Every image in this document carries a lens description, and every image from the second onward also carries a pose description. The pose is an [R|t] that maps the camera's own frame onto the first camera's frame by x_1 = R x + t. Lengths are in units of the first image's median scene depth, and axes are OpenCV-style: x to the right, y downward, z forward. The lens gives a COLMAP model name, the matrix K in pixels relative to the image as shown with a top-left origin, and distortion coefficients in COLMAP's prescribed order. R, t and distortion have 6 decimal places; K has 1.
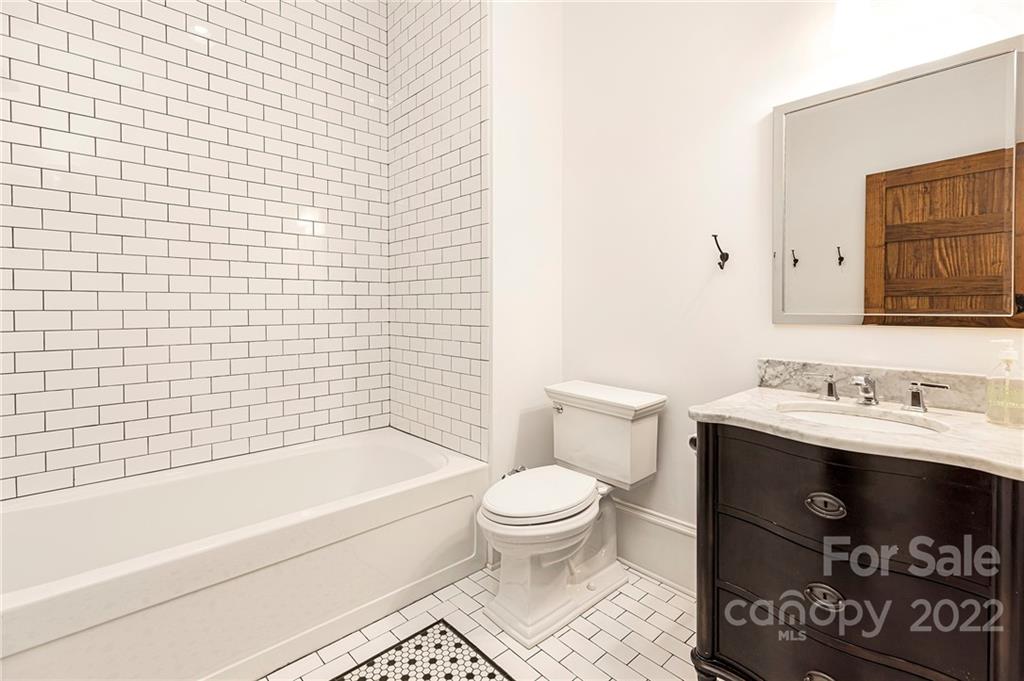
lens RADIAL K [[464.5, 0, 514.3], [0, 464.5, 305.9], [0, 0, 1]] dist [0.001508, 0.000029]
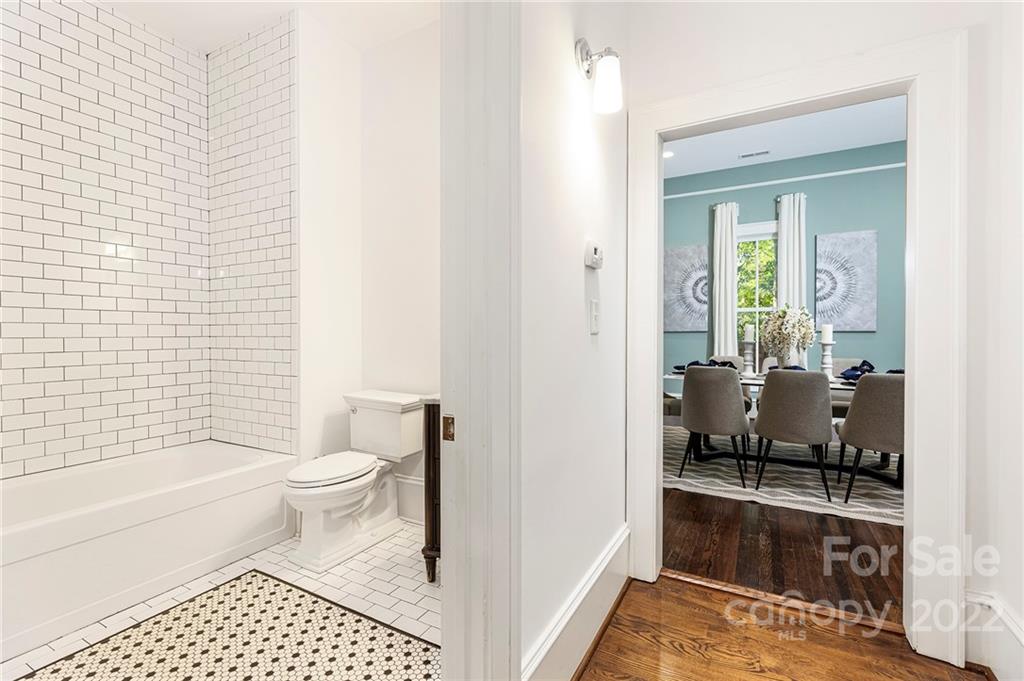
lens RADIAL K [[455.4, 0, 499.7], [0, 455.4, 333.1], [0, 0, 1]] dist [0.004687, -0.000186]
pose [[0.956104, -0.001107, 0.293026, 0.102374], [0.001973, 0.999995, -0.002661, 0.002314], [-0.293021, 0.003122, 0.956101, -0.346737]]
